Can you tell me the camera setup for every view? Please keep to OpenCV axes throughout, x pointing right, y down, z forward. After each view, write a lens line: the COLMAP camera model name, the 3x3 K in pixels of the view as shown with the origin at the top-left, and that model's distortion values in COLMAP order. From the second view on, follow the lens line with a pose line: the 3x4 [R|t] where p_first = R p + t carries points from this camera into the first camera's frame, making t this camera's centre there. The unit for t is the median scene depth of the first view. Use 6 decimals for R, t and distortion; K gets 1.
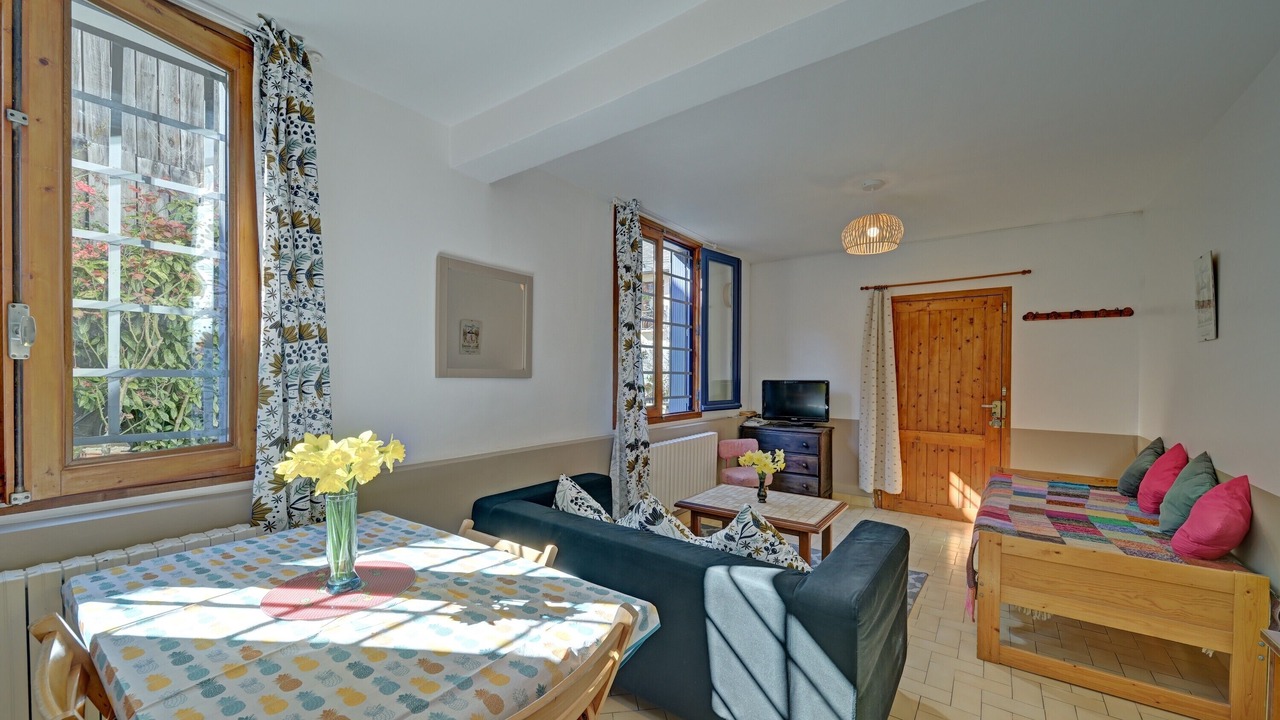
lens RADIAL K [[482.0, 0, 659.5], [0, 482.0, 363.1], [0, 0, 1]] dist [-0.000545, -0.000143]
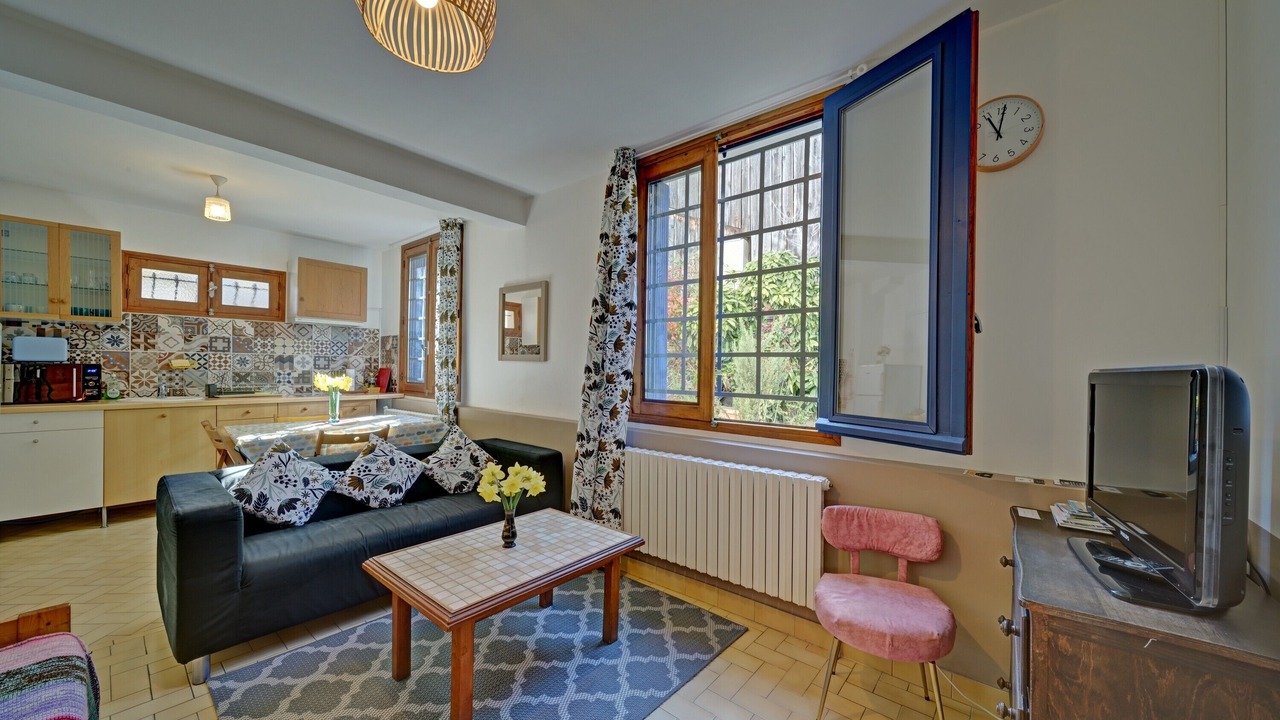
lens RADIAL K [[456.5, 0, 644.7], [0, 456.5, 366.3], [0, 0, 1]] dist [0.000079, -0.002037]
pose [[-0.079475, -0.006836, -0.996813, 0.721267], [0.004513, 0.999964, -0.007218, 0.046757], [0.996827, -0.005072, -0.079442, 1.105830]]
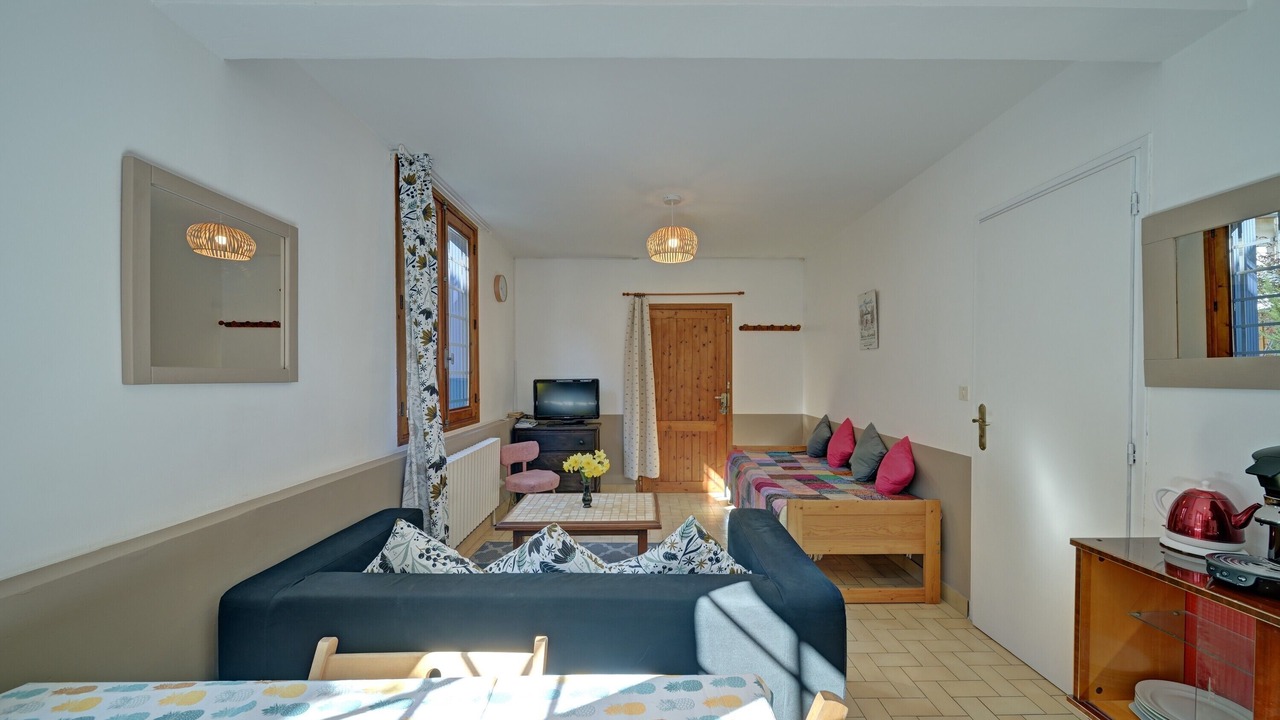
lens RADIAL K [[456.5, 0, 644.7], [0, 456.5, 366.3], [0, 0, 1]] dist [0.000079, -0.002037]
pose [[0.813464, 0.001804, 0.581613, -0.203165], [-0.006317, 0.999964, 0.005733, 0.003138], [-0.581582, -0.008338, 0.813445, 0.182099]]
